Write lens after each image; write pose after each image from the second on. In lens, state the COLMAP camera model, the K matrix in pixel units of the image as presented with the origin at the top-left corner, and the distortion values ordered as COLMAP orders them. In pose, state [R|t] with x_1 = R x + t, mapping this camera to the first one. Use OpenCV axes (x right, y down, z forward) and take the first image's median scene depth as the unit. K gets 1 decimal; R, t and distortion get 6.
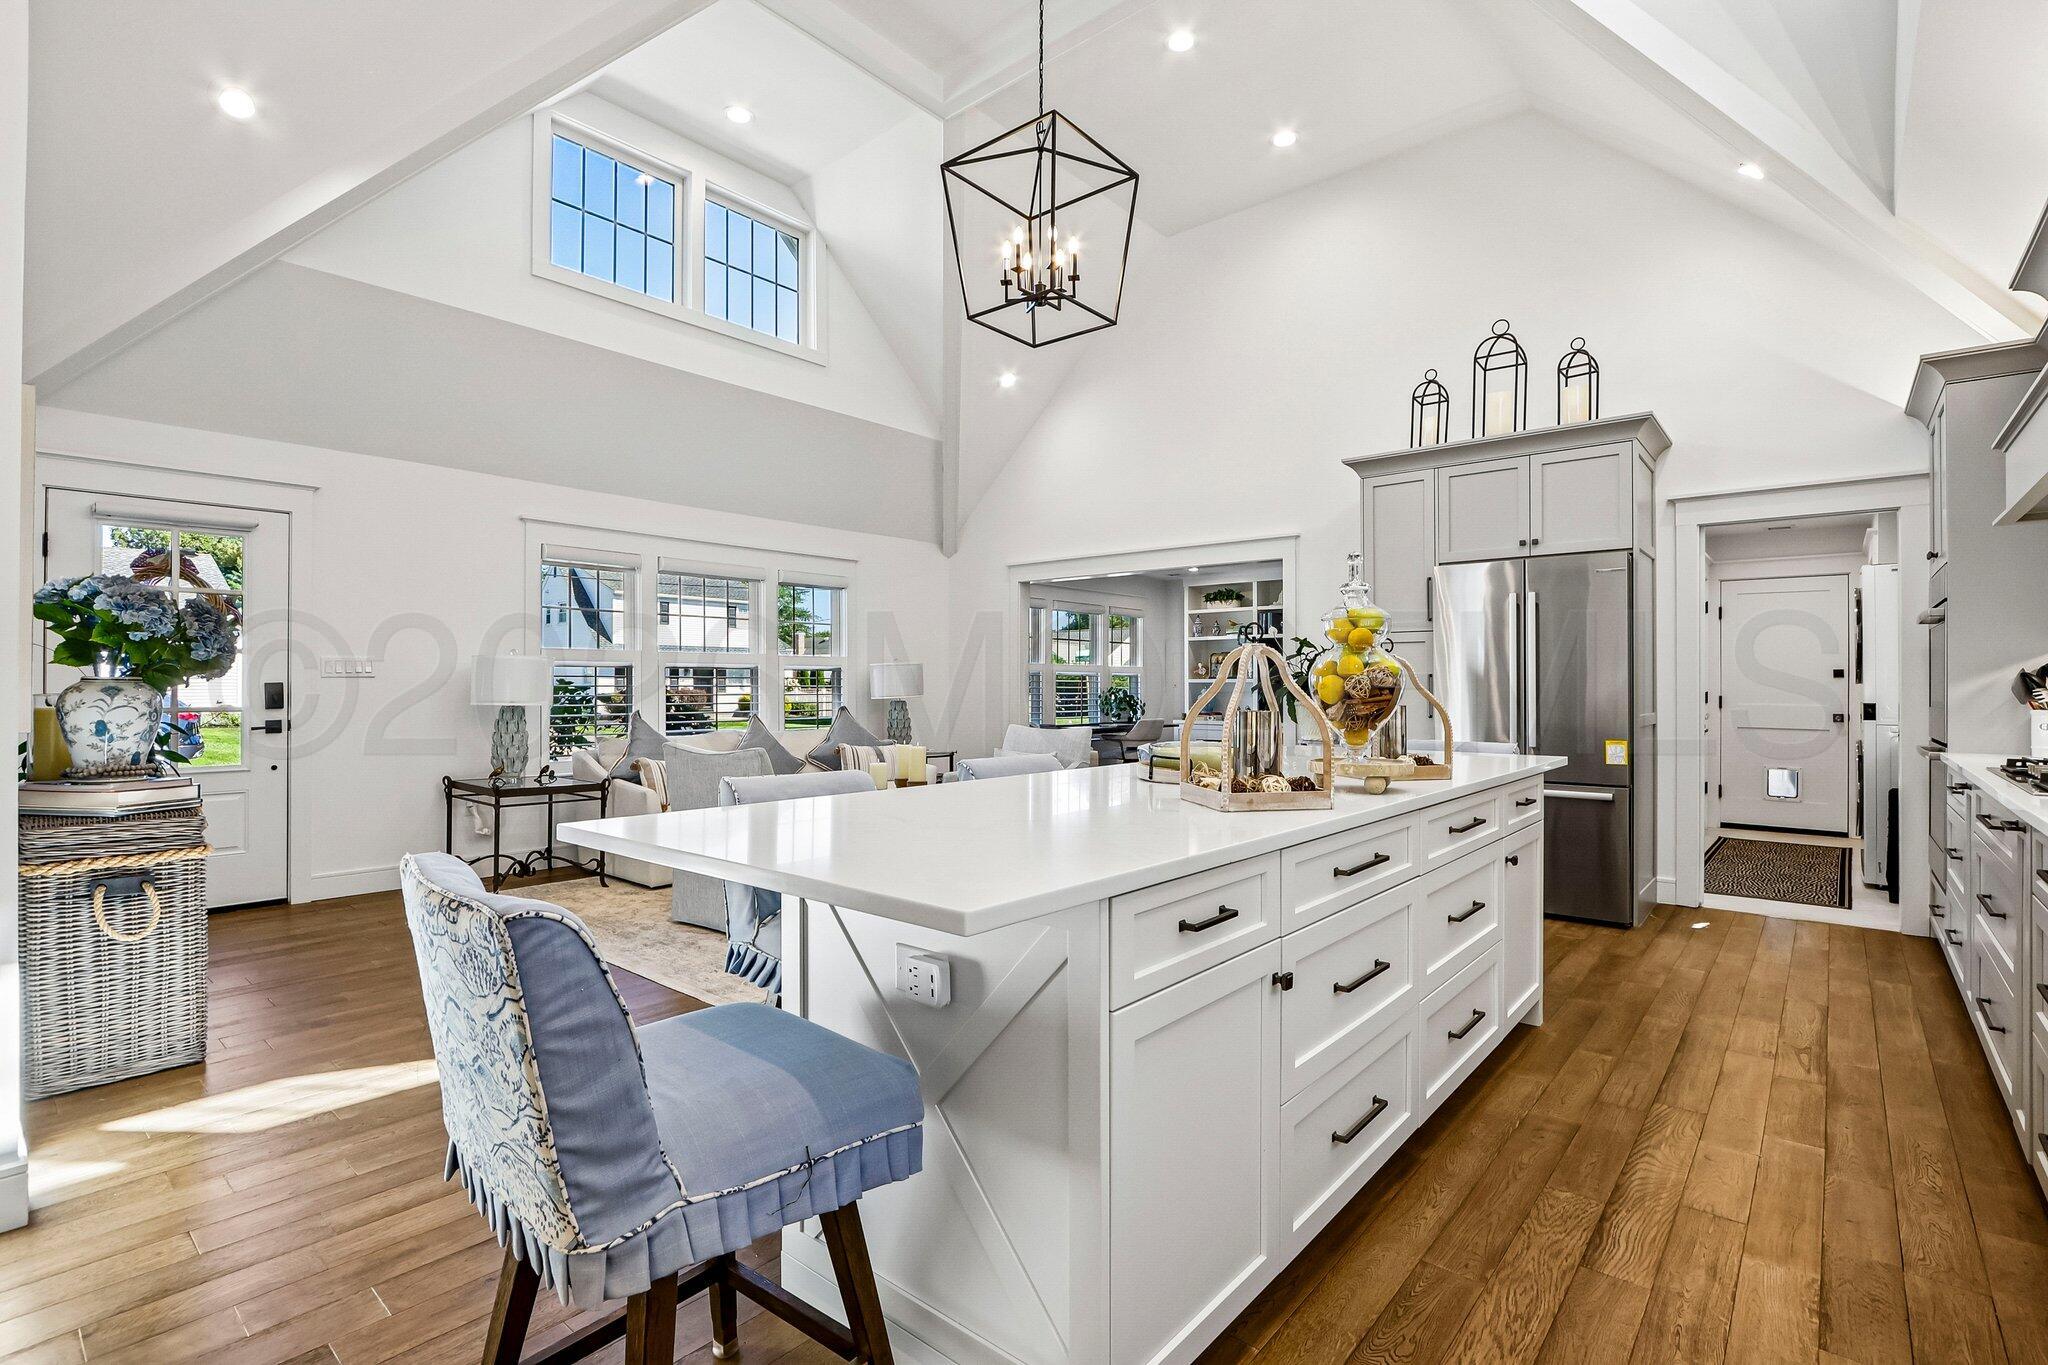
lens RADIAL K [[958.8, 0, 1013.8], [0, 958.8, 687.1], [0, 0, 1]] dist [-0.004437, -0.000432]
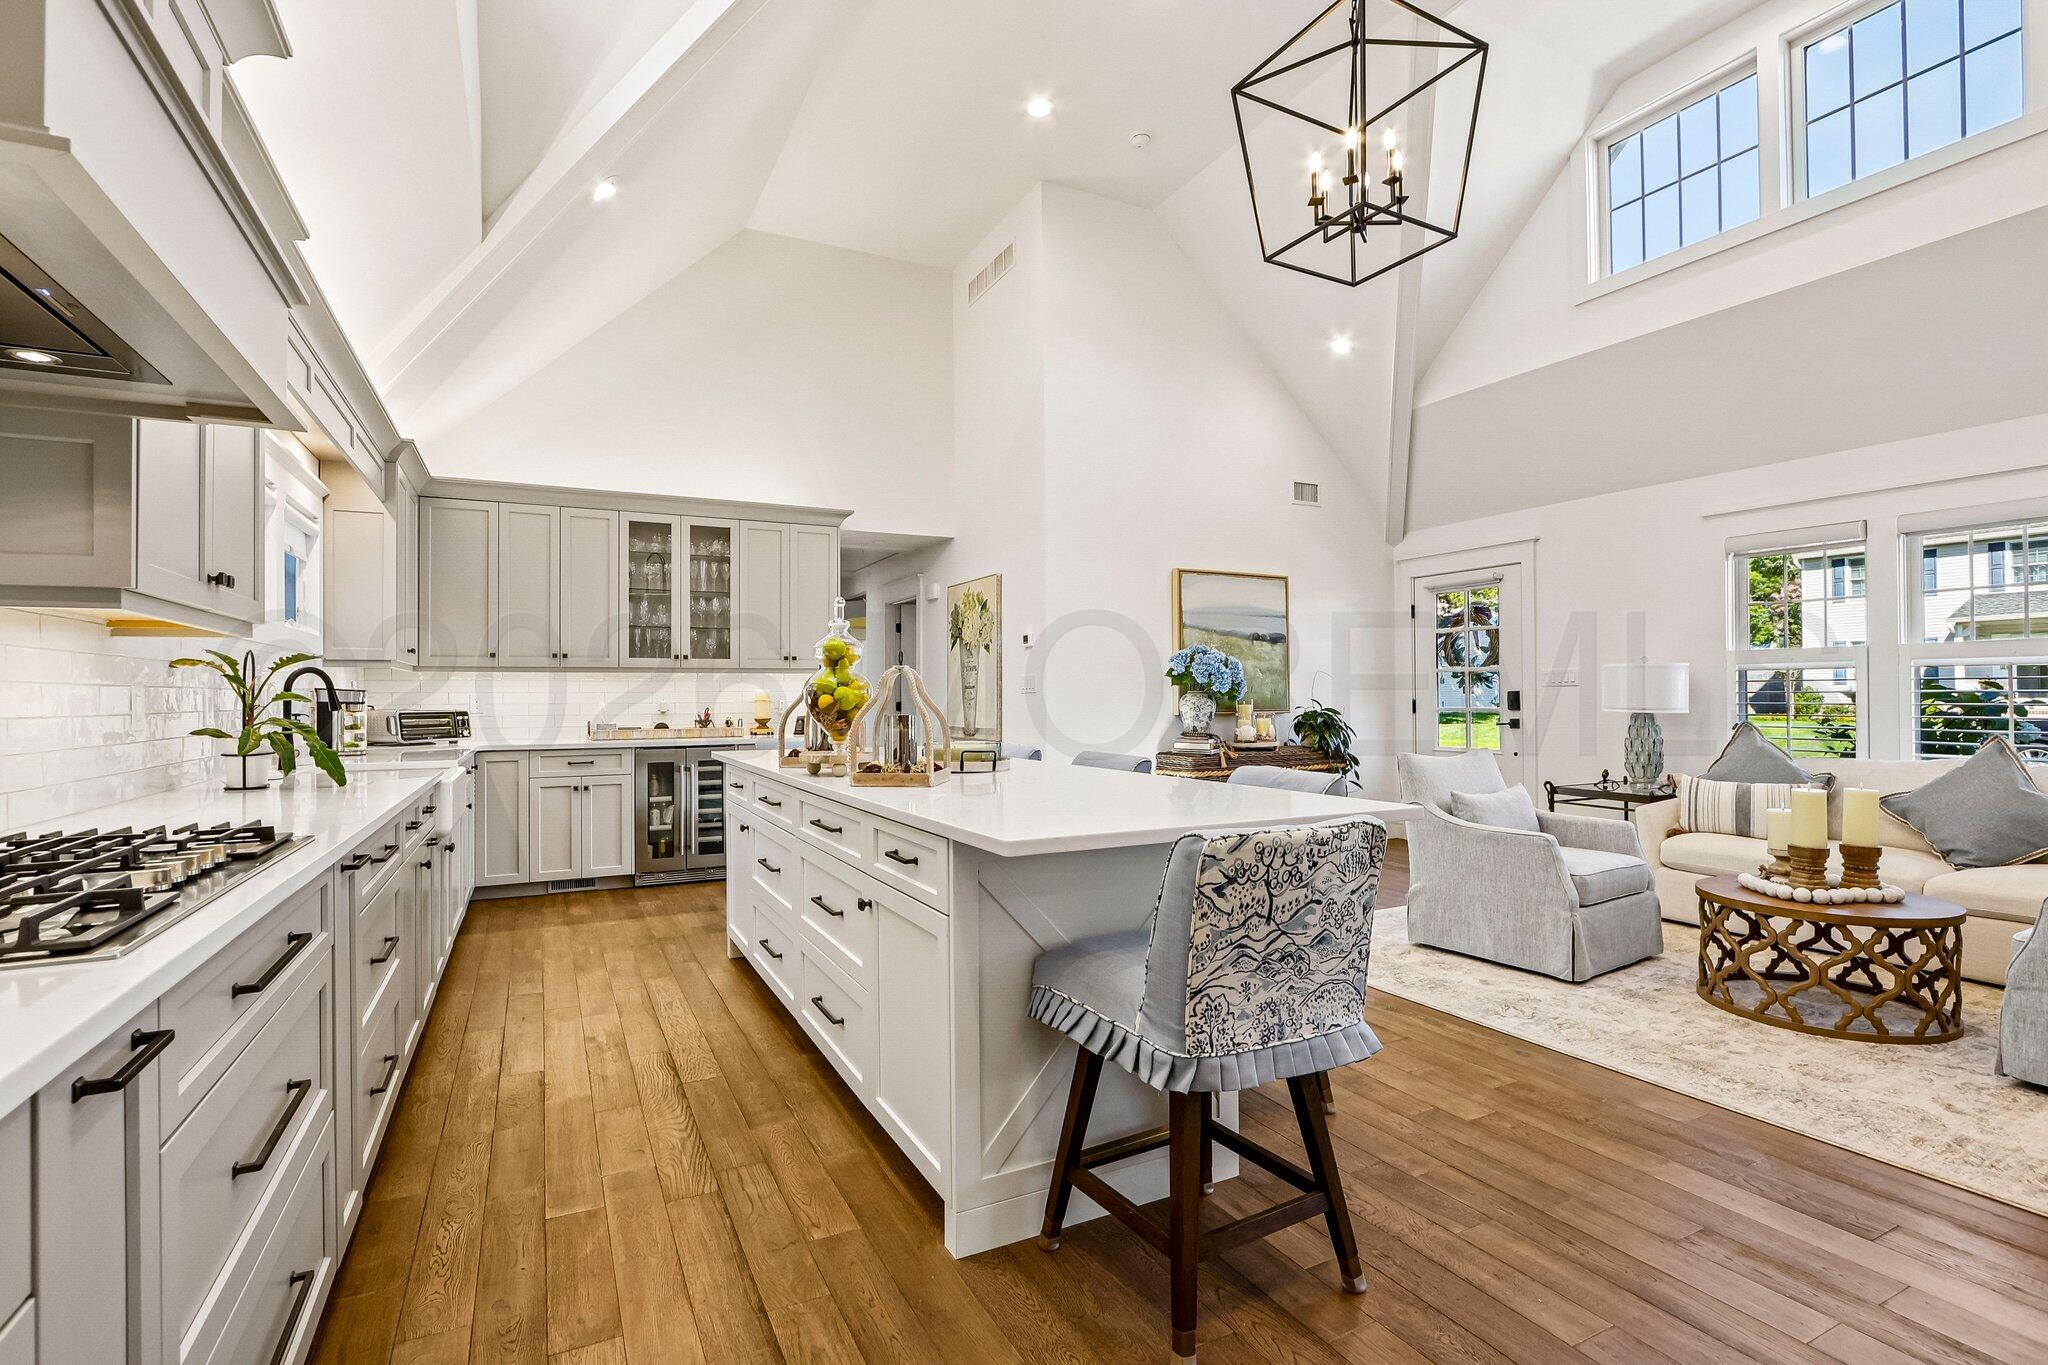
lens RADIAL K [[958.8, 0, 1013.8], [0, 958.8, 687.1], [0, 0, 1]] dist [-0.004437, -0.000432]
pose [[-0.387412, -0.006733, -0.921882, 2.320746], [0.005289, 0.999941, -0.009526, -0.002120], [0.921891, -0.008567, -0.387354, 2.695942]]
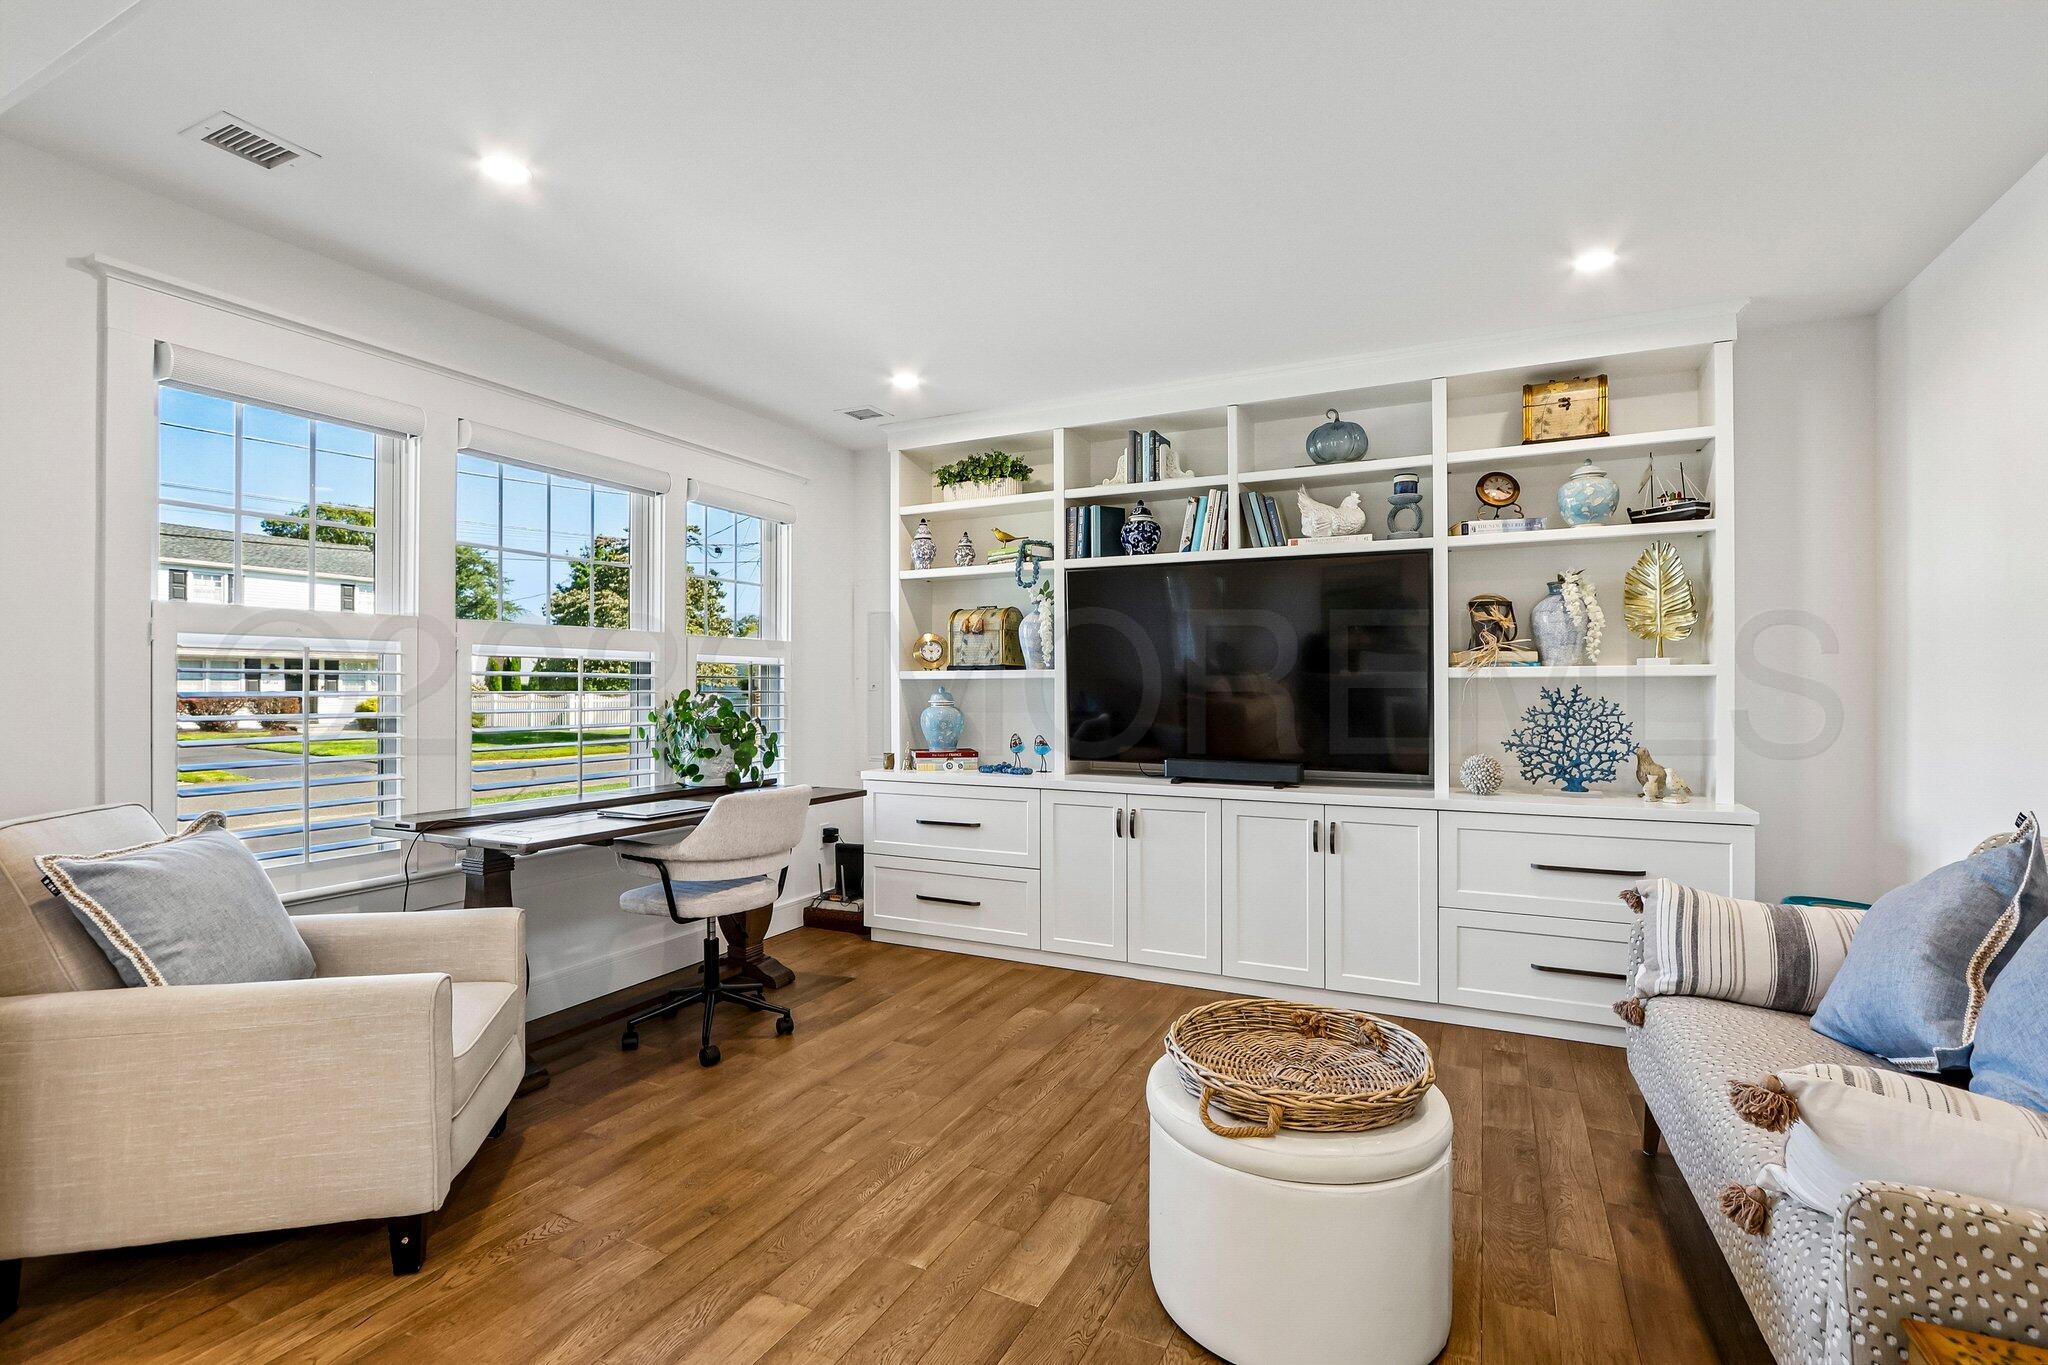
lens RADIAL K [[958.8, 0, 1013.8], [0, 958.8, 687.1], [0, 0, 1]] dist [-0.004437, -0.000432]
pose [[0.967254, 0.000569, 0.253808, 0.124045], [0.000053, 0.999997, -0.002443, -0.000152], [-0.253809, 0.002377, 0.967251, 0.582715]]
